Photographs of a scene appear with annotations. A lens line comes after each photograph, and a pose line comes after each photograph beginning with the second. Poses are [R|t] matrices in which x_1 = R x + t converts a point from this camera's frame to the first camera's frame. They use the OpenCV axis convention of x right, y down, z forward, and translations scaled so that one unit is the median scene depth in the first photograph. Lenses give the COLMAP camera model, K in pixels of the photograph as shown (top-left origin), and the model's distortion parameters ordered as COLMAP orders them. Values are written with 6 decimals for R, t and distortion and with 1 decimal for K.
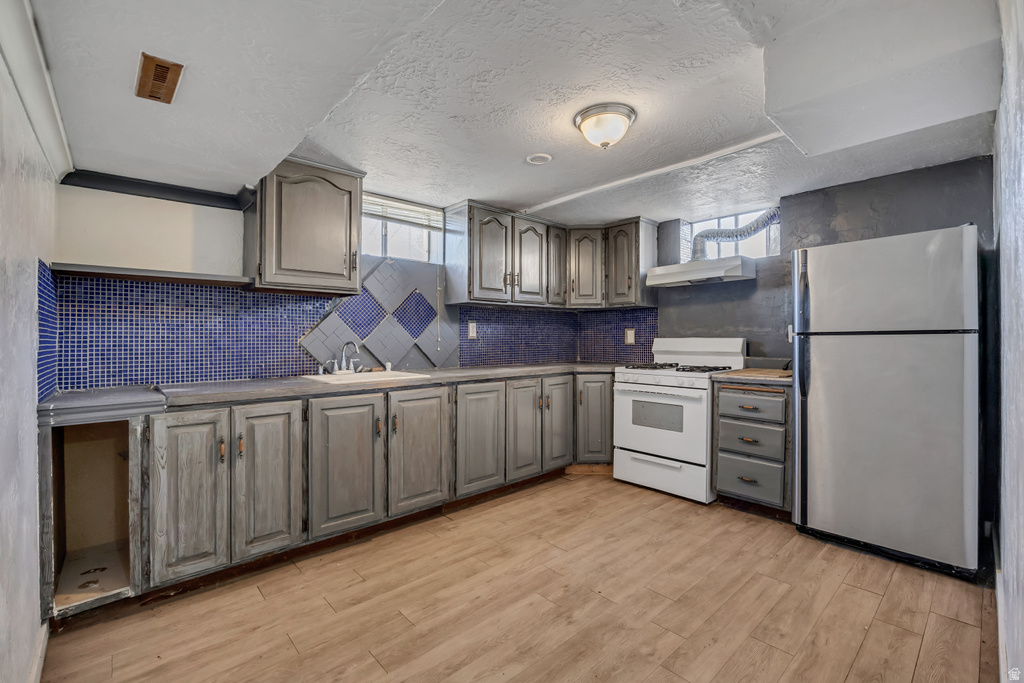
lens RADIAL K [[442.5, 0, 511.2], [0, 442.5, 338.0], [0, 0, 1]] dist [-0.019575, 0.001543]
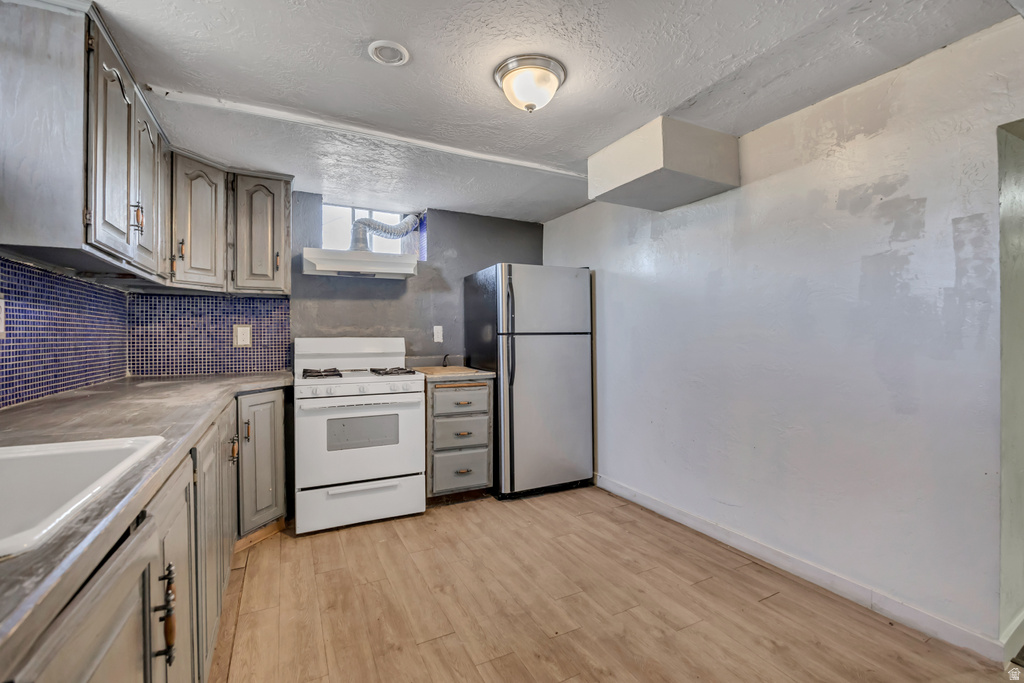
lens RADIAL K [[442.5, 0, 510.6], [0, 442.5, 339.7], [0, 0, 1]] dist [-0.019575, 0.001543]
pose [[0.257623, -0.001582, 0.966244, -0.444268], [0.002302, 0.999997, 0.001024, 0.004511], [-0.966243, 0.001961, 0.257625, 0.595246]]
